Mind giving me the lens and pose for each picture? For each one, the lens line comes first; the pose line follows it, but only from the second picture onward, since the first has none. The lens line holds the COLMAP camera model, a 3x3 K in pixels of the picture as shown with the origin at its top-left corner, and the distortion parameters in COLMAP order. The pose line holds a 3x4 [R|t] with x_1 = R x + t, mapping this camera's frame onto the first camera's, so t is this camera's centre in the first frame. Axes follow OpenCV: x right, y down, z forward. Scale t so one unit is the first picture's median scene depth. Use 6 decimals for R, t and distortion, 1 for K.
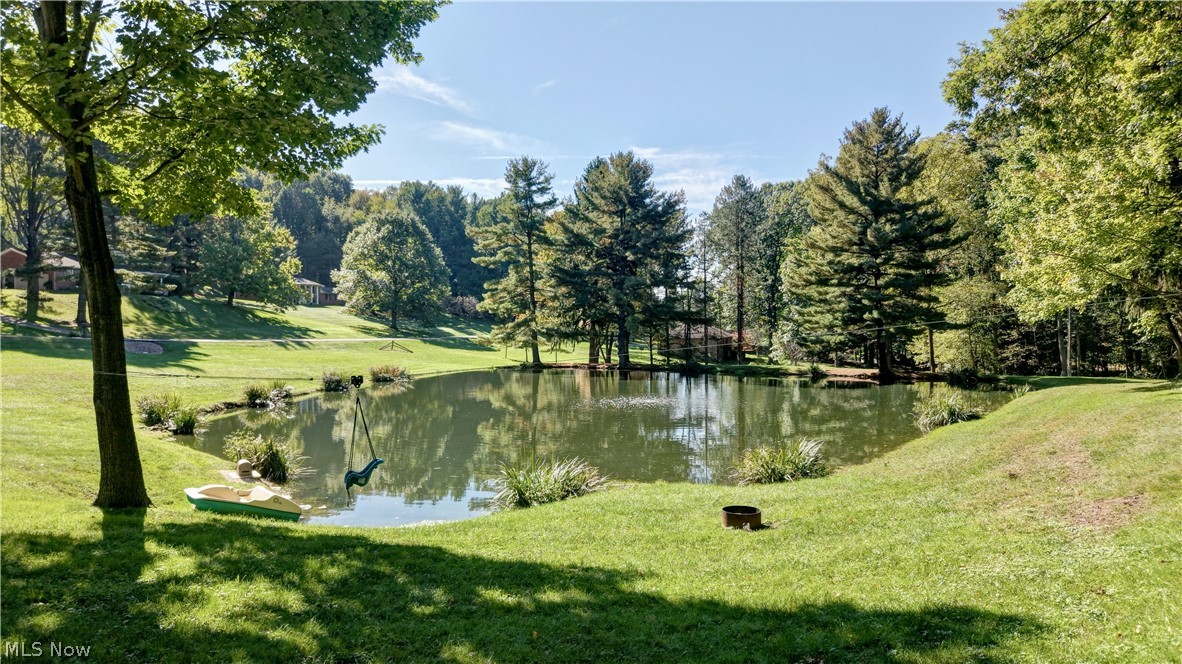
lens RADIAL K [[798.1, 0, 593.5], [0, 798.1, 326.8], [0, 0, 1]] dist [0.026095, -0.047685]
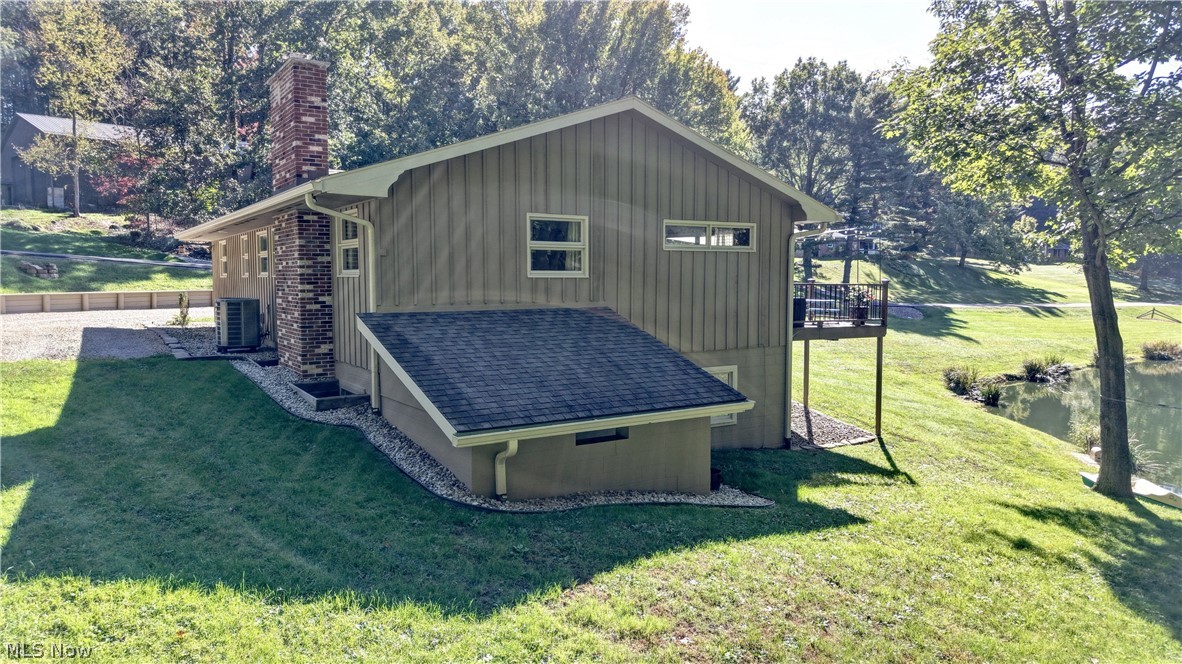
lens RADIAL K [[798.1, 0, 593.5], [0, 798.1, 326.8], [0, 0, 1]] dist [0.026095, -0.047685]
pose [[0.677397, 0.048151, -0.734040, -0.024570], [-0.004130, 0.998089, 0.061660, -0.016487], [0.735606, -0.038737, 0.676301, -0.065294]]
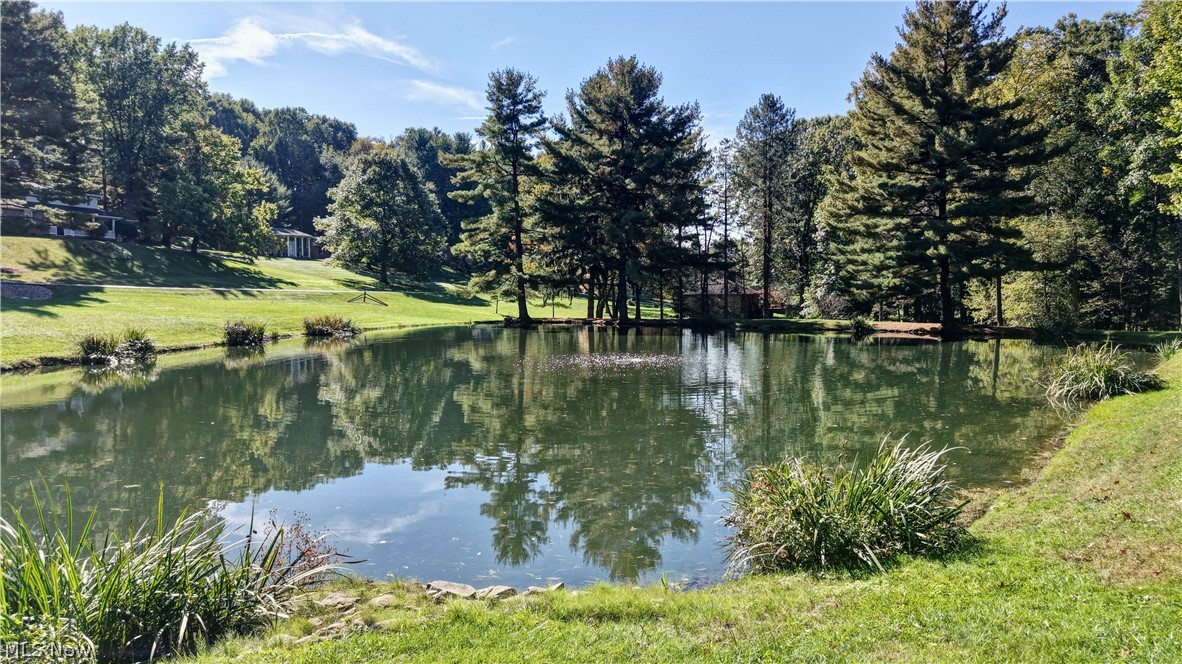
lens RADIAL K [[815.8, 0, 595.8], [0, 815.8, 336.1], [0, 0, 1]] dist [-0.002966, 0.004231]
pose [[0.999622, 0.005685, -0.026908, 0.028576], [-0.004130, 0.998336, 0.057511, 0.015453], [0.027191, -0.057378, 0.997982, 0.139019]]
